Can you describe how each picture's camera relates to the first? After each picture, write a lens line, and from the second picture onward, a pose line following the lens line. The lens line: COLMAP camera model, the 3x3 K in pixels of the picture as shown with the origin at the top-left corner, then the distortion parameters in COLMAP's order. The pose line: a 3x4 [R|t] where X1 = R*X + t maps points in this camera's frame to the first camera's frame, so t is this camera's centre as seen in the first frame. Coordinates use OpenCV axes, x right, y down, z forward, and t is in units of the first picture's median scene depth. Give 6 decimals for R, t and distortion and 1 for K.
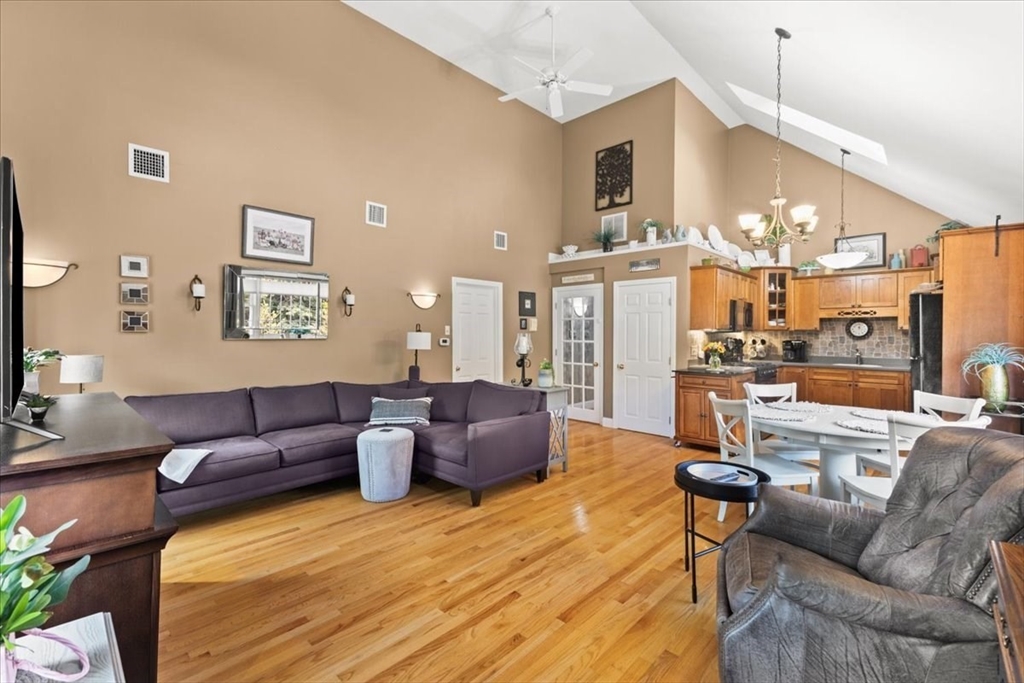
lens RADIAL K [[432.7, 0, 509.2], [0, 432.7, 331.3], [0, 0, 1]] dist [0.001151, 0.000095]
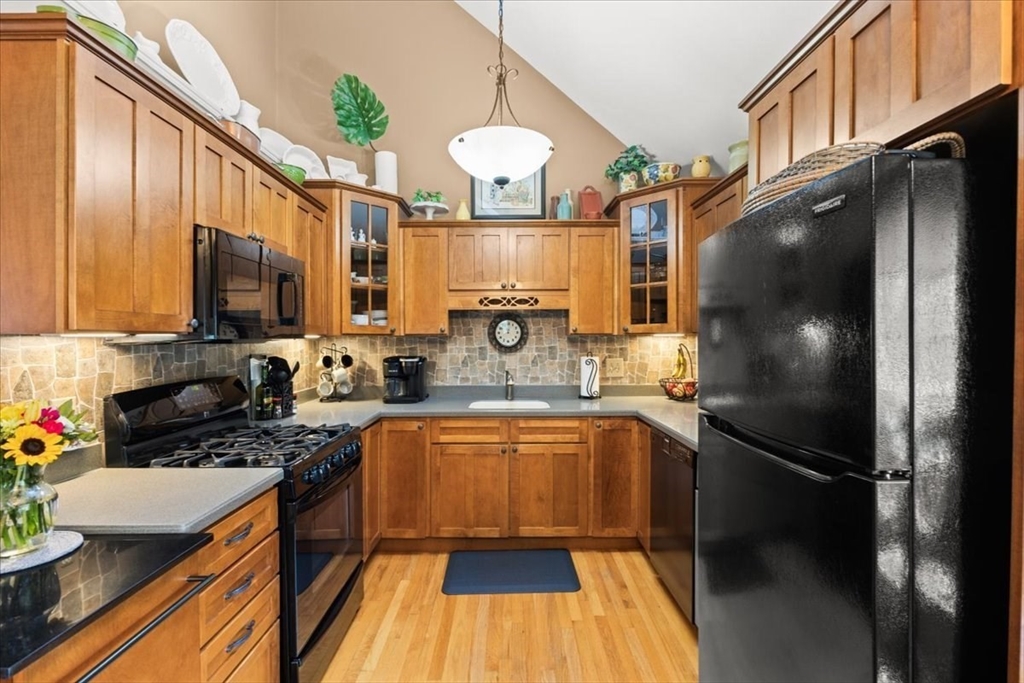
lens RADIAL K [[466.9, 0, 509.3], [0, 466.9, 343.2], [0, 0, 1]] dist [0.000186, -0.000285]
pose [[0.709238, -0.014006, 0.704830, 0.405657], [0.002412, 0.999845, 0.017441, -0.002367], [-0.704965, -0.010669, 0.709162, 0.594828]]
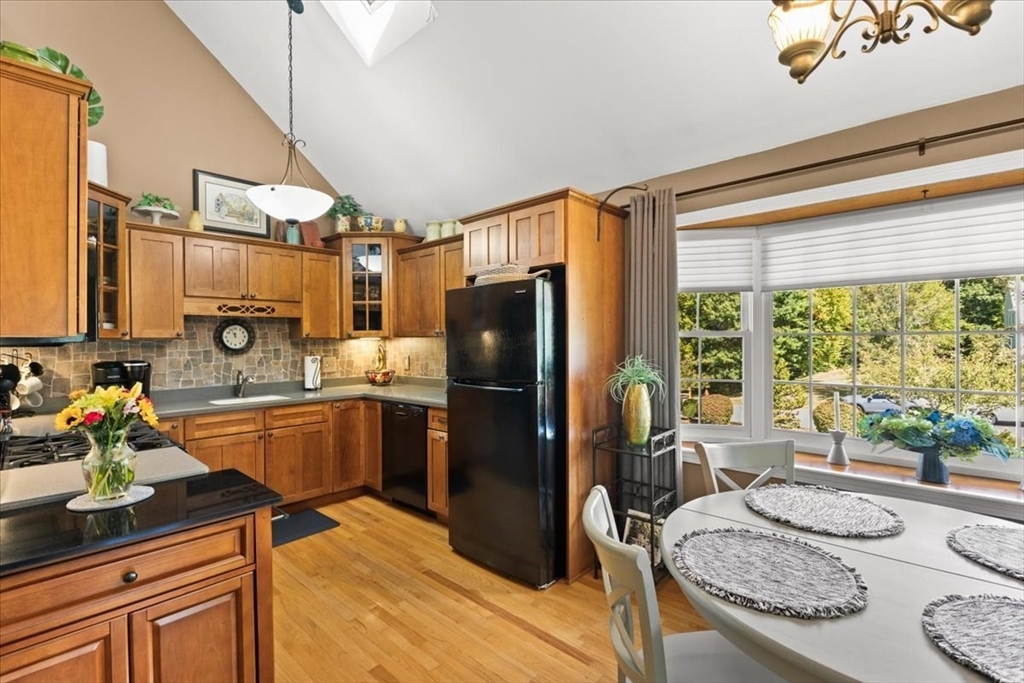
lens RADIAL K [[466.9, 0, 509.3], [0, 466.9, 343.2], [0, 0, 1]] dist [0.000186, -0.000285]
pose [[-0.021725, -0.009633, 0.999718, 0.168653], [0.004513, 0.999942, 0.009733, -0.001020], [-0.999754, 0.004723, -0.021680, 0.648086]]
